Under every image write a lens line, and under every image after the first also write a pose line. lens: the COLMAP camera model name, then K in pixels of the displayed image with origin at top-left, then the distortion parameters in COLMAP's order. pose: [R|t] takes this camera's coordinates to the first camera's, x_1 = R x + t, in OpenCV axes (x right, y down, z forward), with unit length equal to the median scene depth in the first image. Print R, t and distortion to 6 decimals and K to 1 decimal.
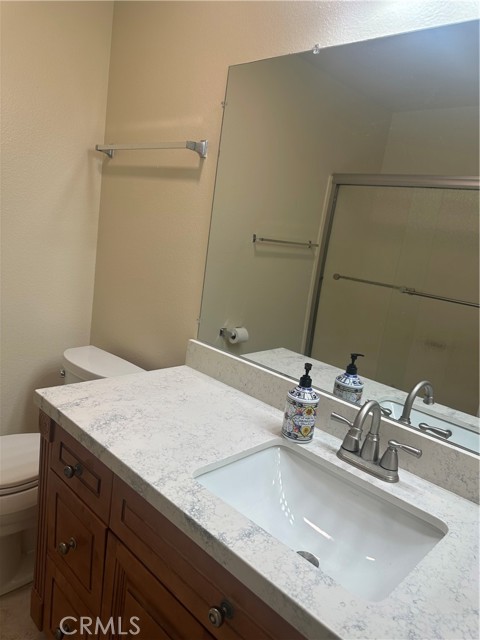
lens RADIAL K [[467.1, 0, 236.5], [0, 467.1, 316.9], [0, 0, 1]] dist [0.130816, -0.225725]
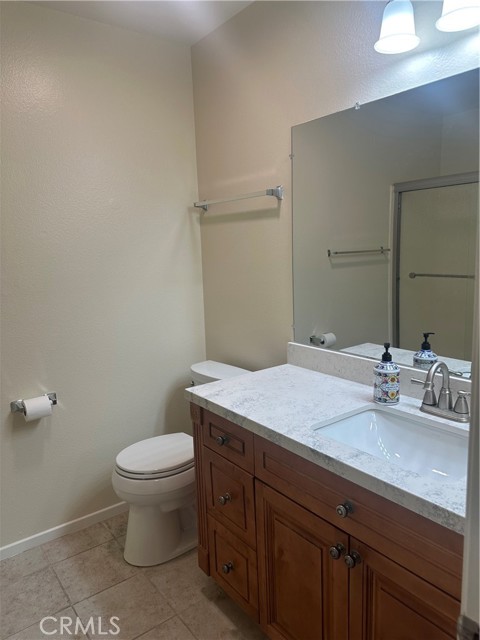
lens RADIAL K [[467.1, 0, 236.5], [0, 467.1, 316.9], [0, 0, 1]] dist [0.130816, -0.225725]
pose [[0.975158, -0.140629, -0.171143, -0.015279], [0.132366, 0.989454, -0.058828, 0.046585], [0.177611, 0.034713, 0.983488, -0.324764]]
